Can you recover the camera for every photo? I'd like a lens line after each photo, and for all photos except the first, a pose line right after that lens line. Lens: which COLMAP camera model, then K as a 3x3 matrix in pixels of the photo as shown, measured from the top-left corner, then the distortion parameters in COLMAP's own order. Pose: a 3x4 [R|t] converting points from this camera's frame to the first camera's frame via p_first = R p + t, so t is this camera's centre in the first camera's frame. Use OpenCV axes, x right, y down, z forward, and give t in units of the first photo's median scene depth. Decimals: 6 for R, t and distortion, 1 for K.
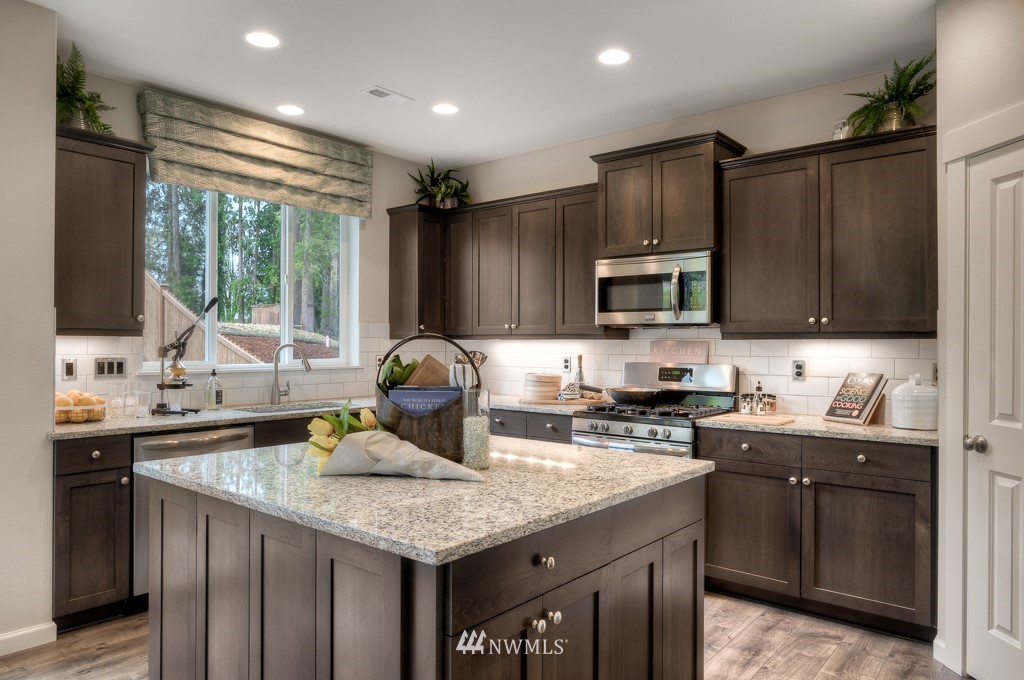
lens RADIAL K [[674.9, 0, 511.4], [0, 674.9, 341.0], [0, 0, 1]] dist [-0.006120, 0.004253]
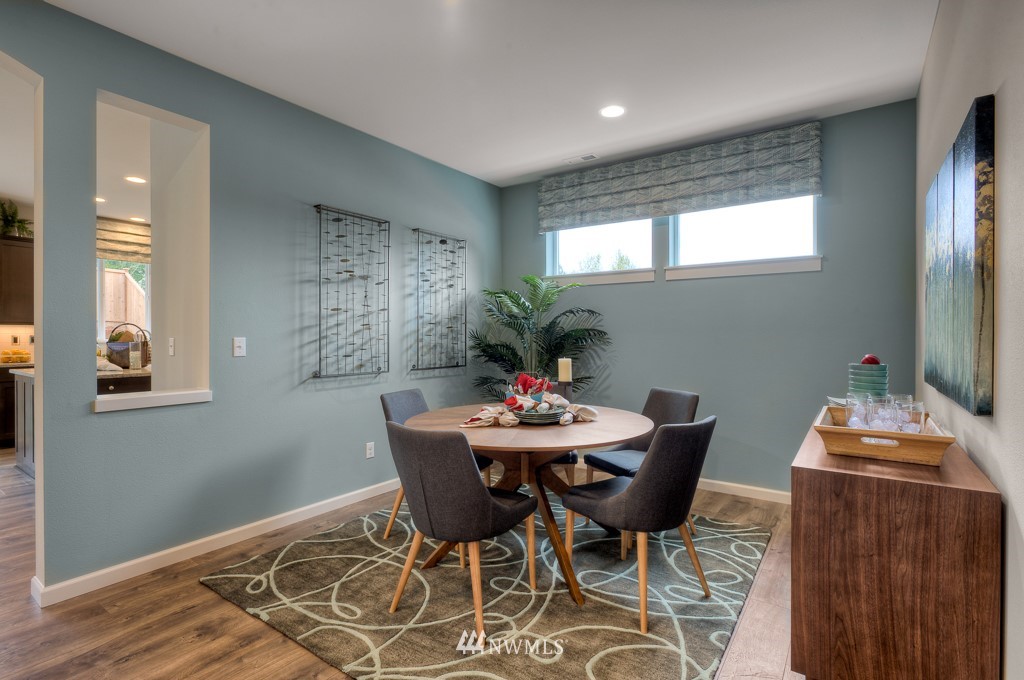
lens RADIAL K [[488.1, 0, 509.0], [0, 488.1, 338.1], [0, 0, 1]] dist [-0.004831, 0.000162]
pose [[0.997448, -0.000011, 0.071397, 0.807539], [-0.000342, 0.999988, 0.004931, 0.025082], [-0.071397, -0.004943, 0.997436, -0.677538]]
